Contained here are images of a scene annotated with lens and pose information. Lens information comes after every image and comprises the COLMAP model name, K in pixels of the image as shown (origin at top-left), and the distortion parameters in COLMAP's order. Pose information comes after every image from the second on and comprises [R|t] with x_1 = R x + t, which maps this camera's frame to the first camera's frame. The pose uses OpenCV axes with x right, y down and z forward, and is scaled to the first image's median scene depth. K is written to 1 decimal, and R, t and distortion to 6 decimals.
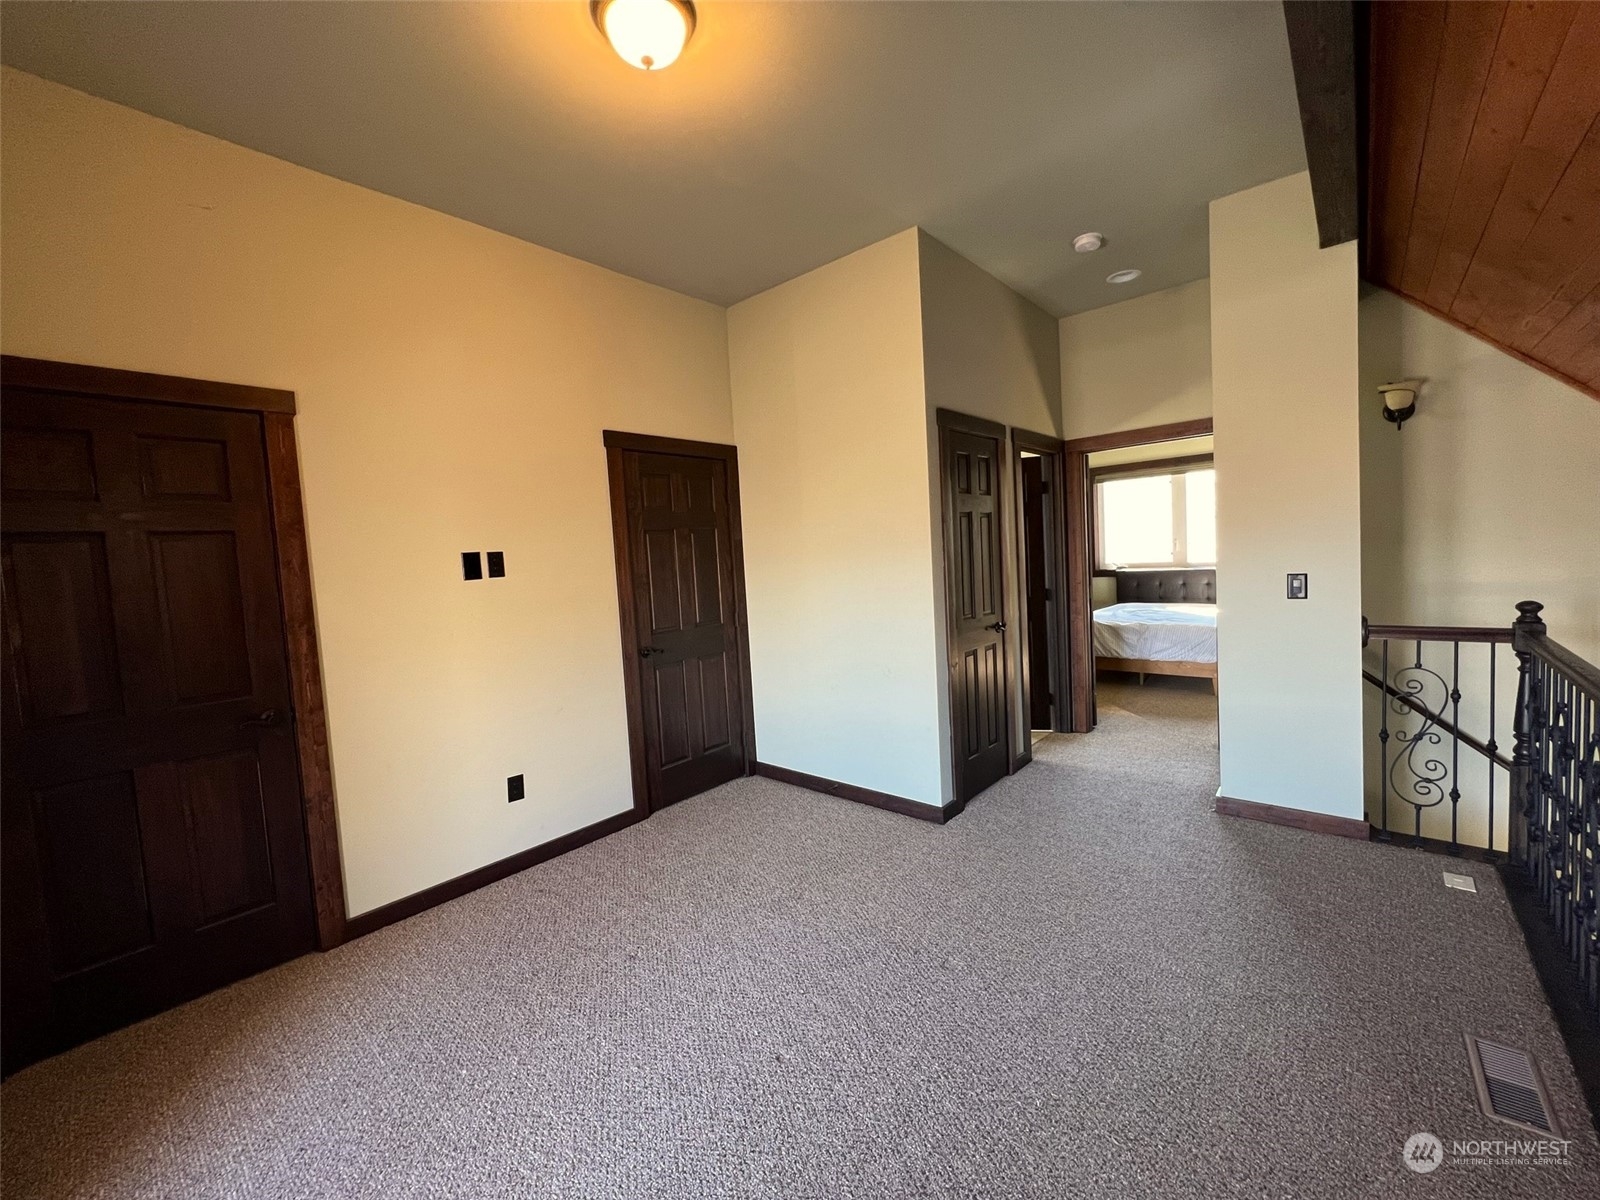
lens RADIAL K [[644.7, 0, 792.9], [0, 644.7, 593.0], [0, 0, 1]] dist [0.000151, 0.000305]
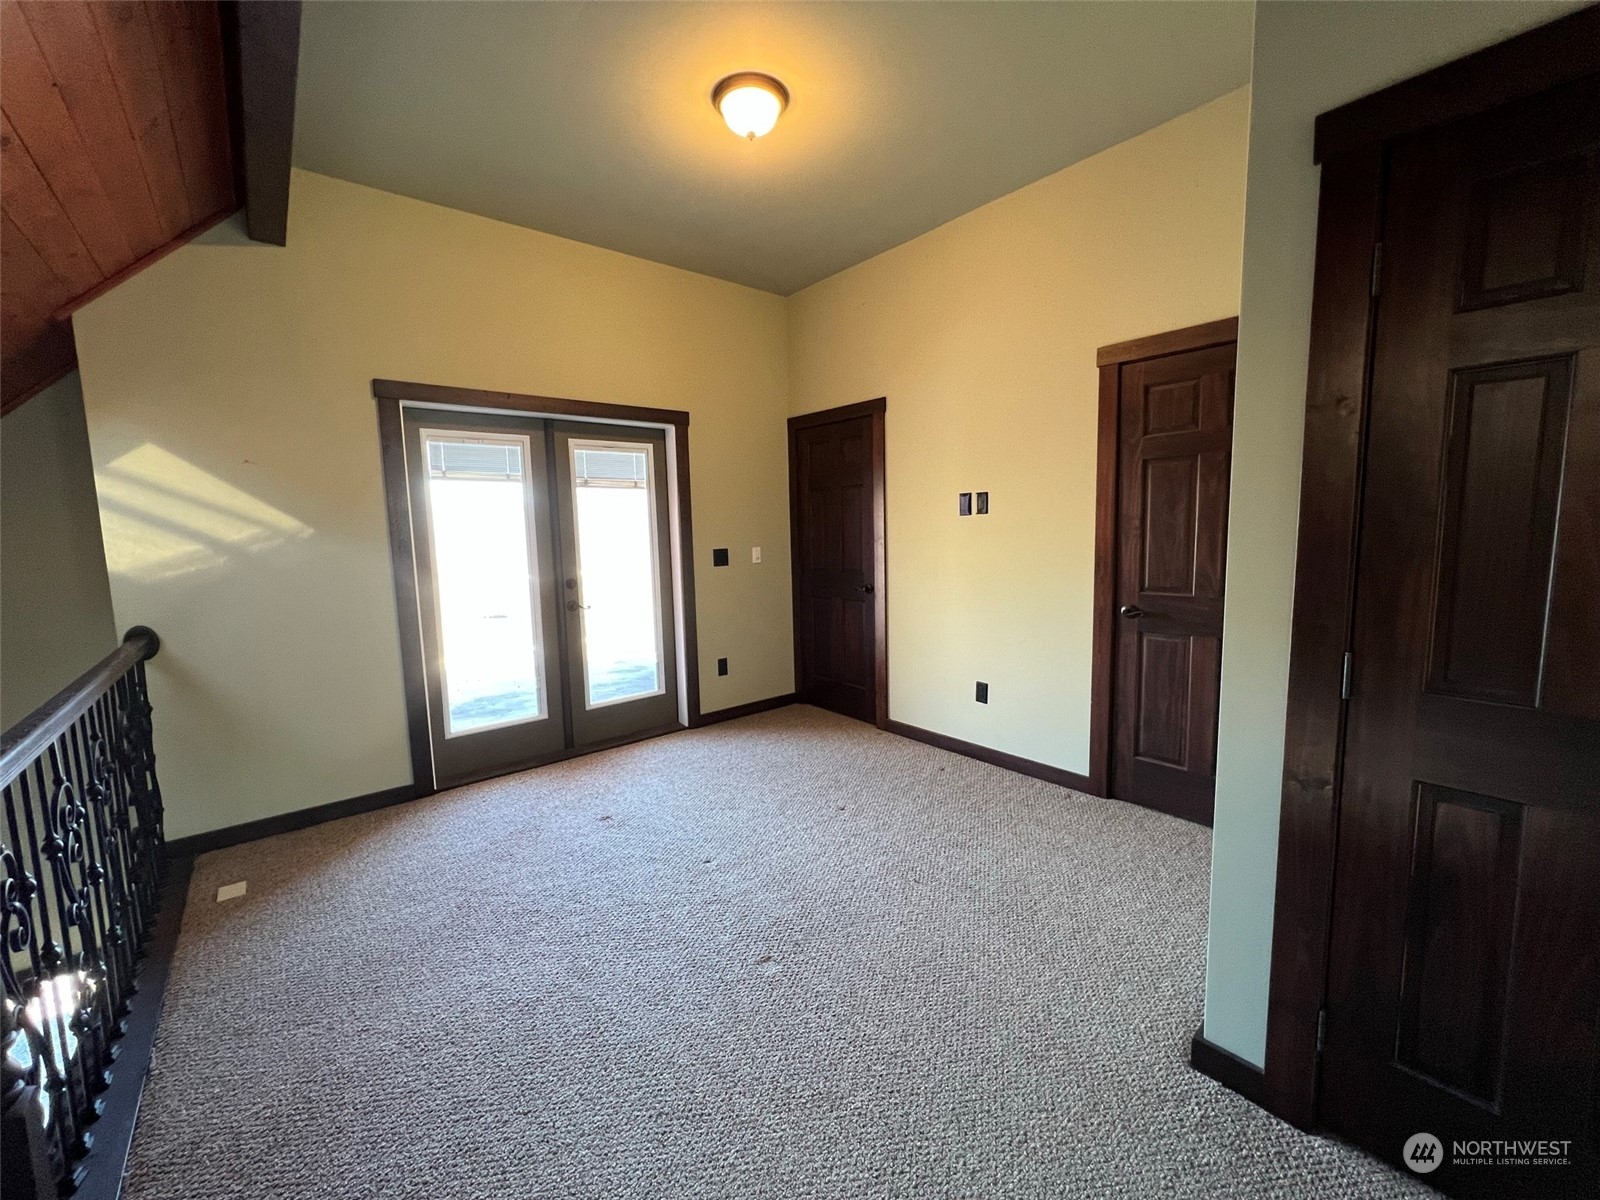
lens RADIAL K [[644.7, 0, 792.9], [0, 644.7, 593.0], [0, 0, 1]] dist [0.000151, 0.000305]
pose [[-0.152592, 0.176227, -0.972450, 0.780144], [-0.013467, 0.983511, 0.180344, -0.092304], [0.988198, 0.040615, -0.147702, 0.858796]]
